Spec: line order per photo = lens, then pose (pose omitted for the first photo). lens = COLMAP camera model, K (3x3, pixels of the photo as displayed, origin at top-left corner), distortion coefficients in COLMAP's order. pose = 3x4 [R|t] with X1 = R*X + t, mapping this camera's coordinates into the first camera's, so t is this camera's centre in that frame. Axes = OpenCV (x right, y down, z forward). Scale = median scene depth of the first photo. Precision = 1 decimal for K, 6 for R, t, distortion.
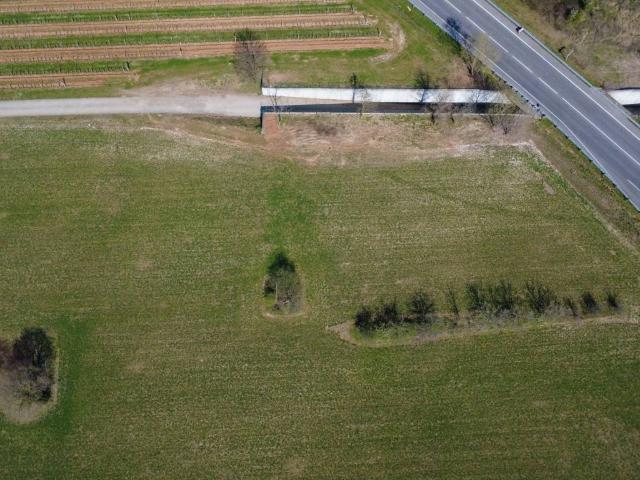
lens RADIAL K [[646.6, 0, 320.0], [0, 646.6, 240.0], [0, 0, 1]] dist [0.002128, 0.007315]
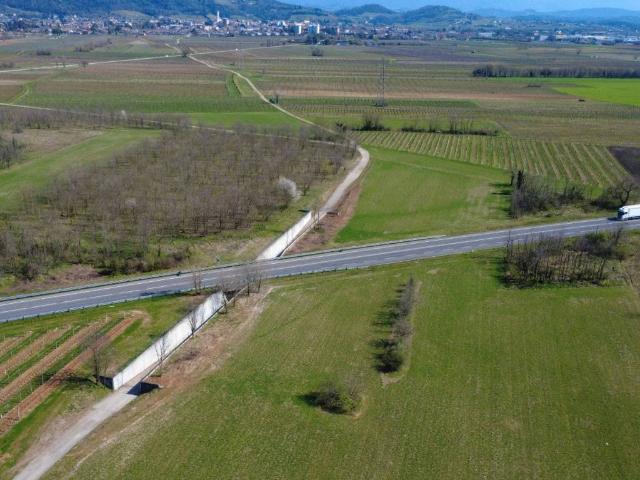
lens RADIAL K [[703.4, 0, 320.0], [0, 703.4, 240.0], [0, 0, 1]] dist [0.007032, 0.004935]
pose [[0.281491, -0.289321, 0.914908, -0.897799], [0.906538, 0.392748, -0.154717, 0.114919], [-0.314566, 0.872950, 0.372835, 0.369565]]
